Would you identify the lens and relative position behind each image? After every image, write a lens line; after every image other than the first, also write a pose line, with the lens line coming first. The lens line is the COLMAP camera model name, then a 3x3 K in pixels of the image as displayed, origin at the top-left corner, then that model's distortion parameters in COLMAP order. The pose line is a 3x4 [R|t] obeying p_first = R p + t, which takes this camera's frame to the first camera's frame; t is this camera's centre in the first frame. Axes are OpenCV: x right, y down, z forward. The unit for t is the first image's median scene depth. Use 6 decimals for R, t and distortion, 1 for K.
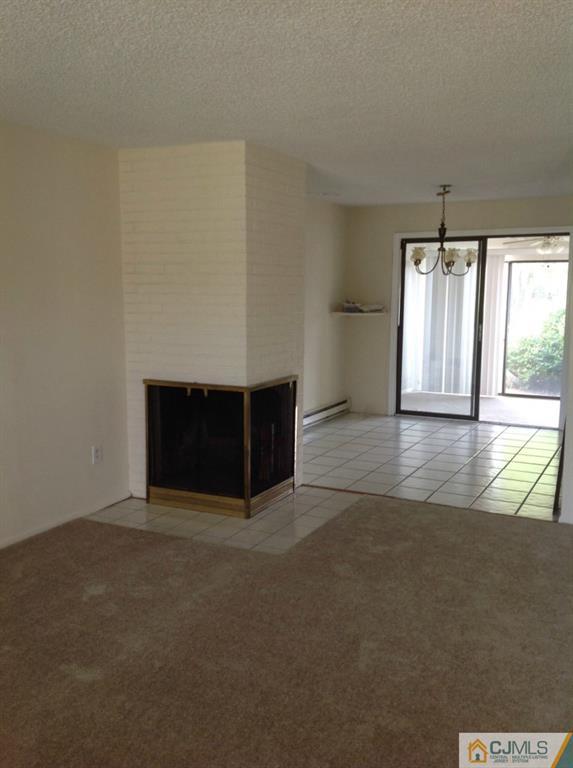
lens RADIAL K [[747.5, 0, 286.5], [0, 747.5, 384.0], [0, 0, 1]] dist [0.068128, -0.240962]
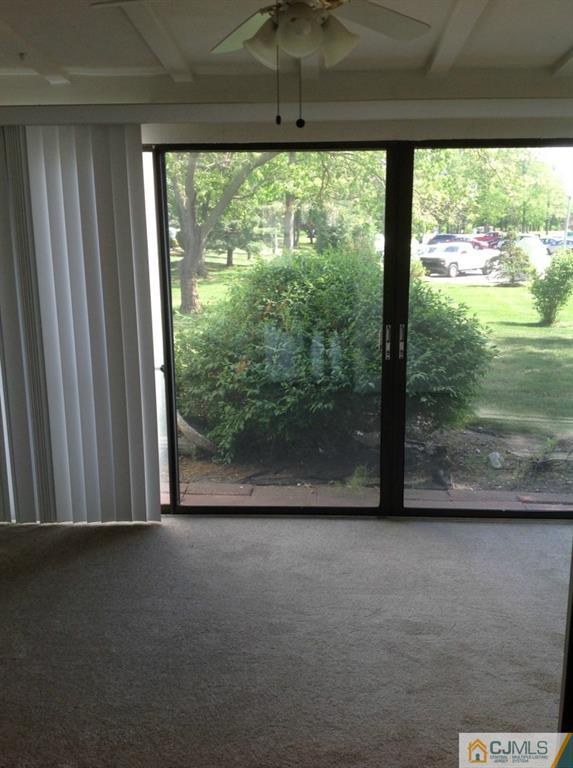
lens RADIAL K [[747.5, 0, 286.5], [0, 747.5, 384.0], [0, 0, 1]] dist [0.068128, -0.240962]
pose [[0.908075, -0.118300, 0.401752, 0.191416], [0.061101, 0.986435, 0.152358, -0.101060], [-0.414326, -0.113805, 0.902985, 0.628952]]
